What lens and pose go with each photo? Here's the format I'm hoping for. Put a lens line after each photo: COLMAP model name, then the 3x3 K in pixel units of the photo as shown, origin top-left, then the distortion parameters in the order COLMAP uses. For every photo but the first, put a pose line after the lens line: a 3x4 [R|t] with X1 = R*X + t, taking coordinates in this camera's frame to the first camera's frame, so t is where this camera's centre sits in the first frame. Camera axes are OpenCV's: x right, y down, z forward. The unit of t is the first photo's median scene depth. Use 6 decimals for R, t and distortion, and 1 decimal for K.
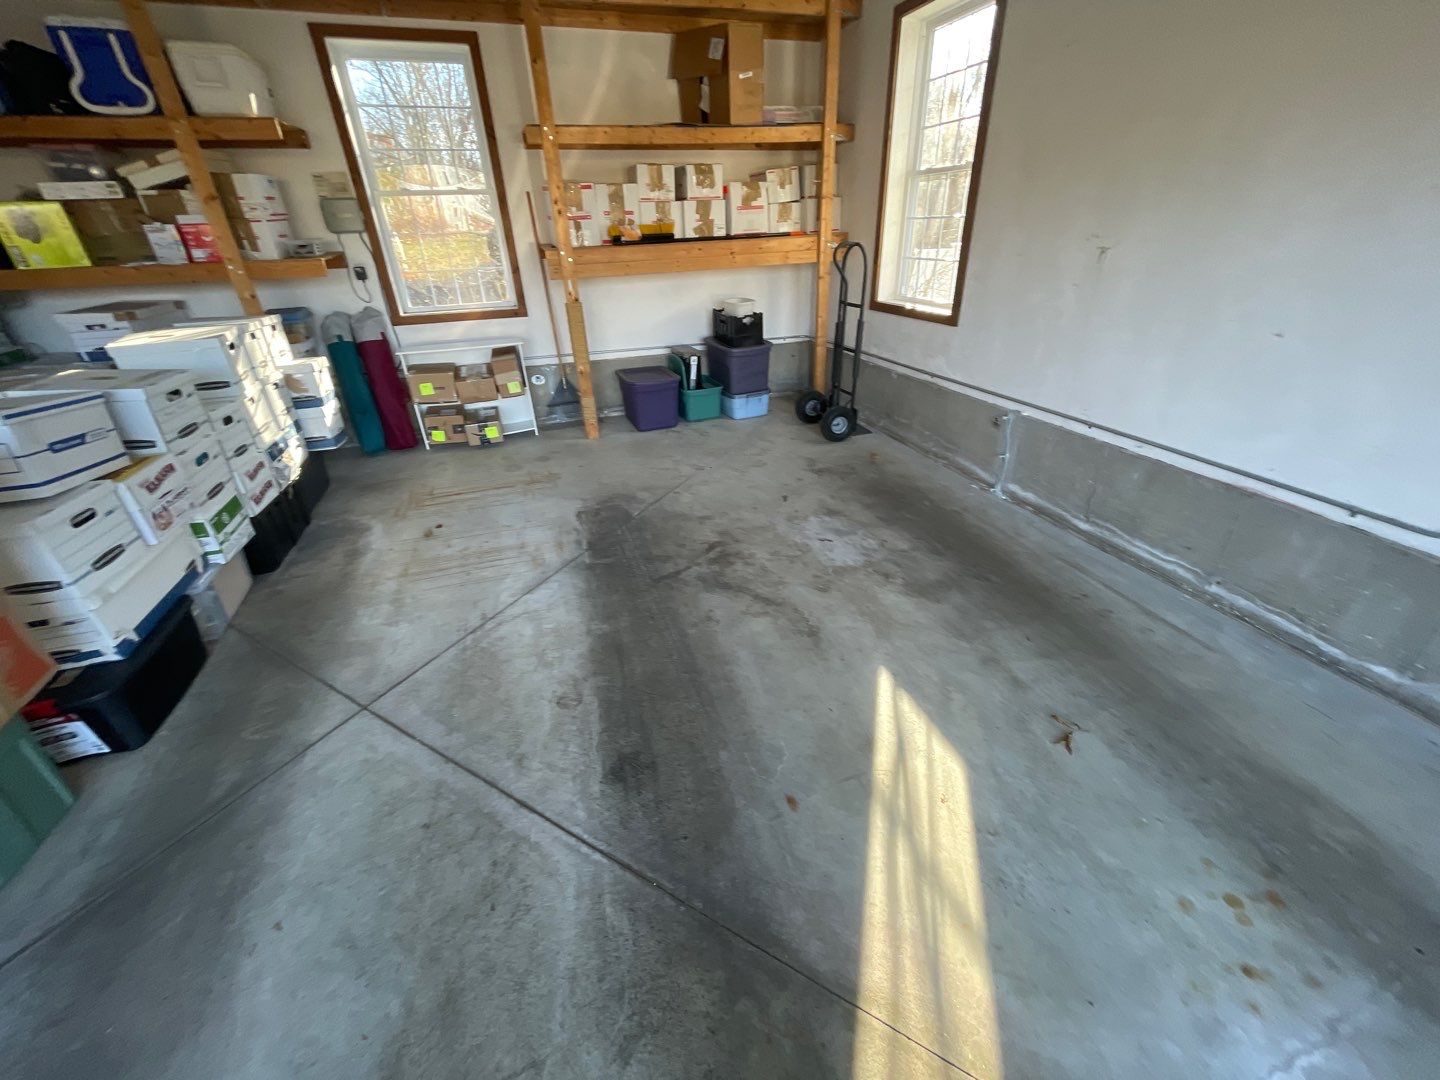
lens RADIAL K [[577.2, 0, 716.8], [0, 577.2, 543.1], [0, 0, 1]] dist [-0.003196, 0.001228]
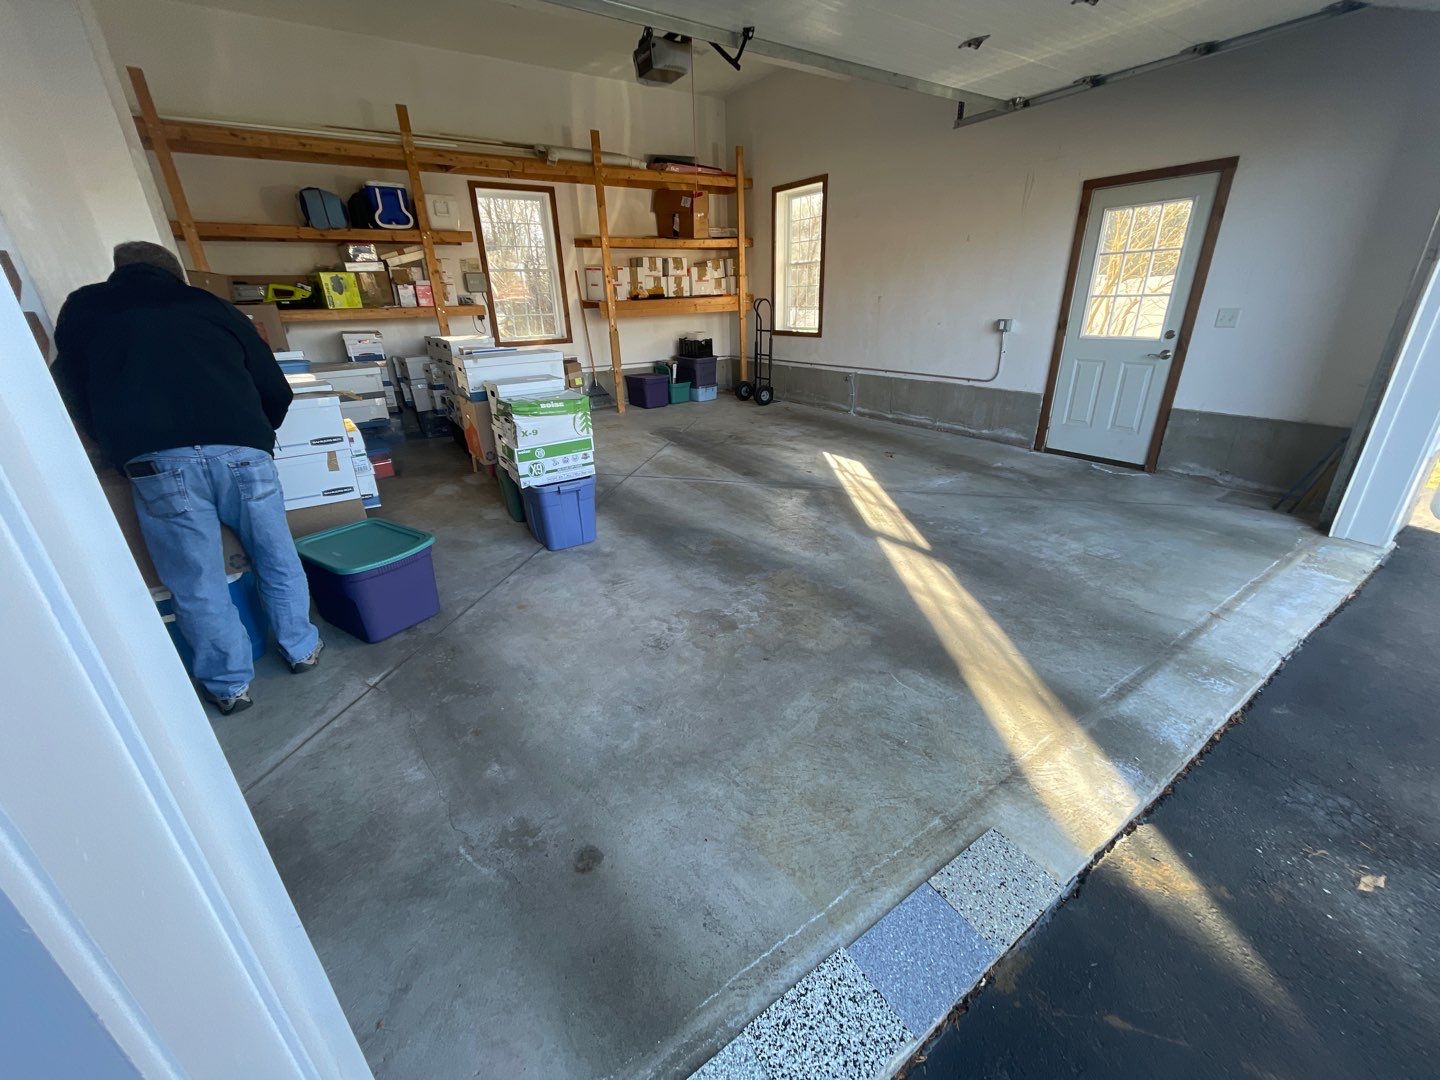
lens RADIAL K [[576.9, 0, 712.5], [0, 576.9, 546.6], [0, 0, 1]] dist [0.000776, -0.000033]
pose [[0.966205, -0.099245, 0.237903, -0.795256], [0.122557, 0.988793, -0.085257, 0.746533], [-0.226776, 0.111532, 0.967540, -1.238227]]
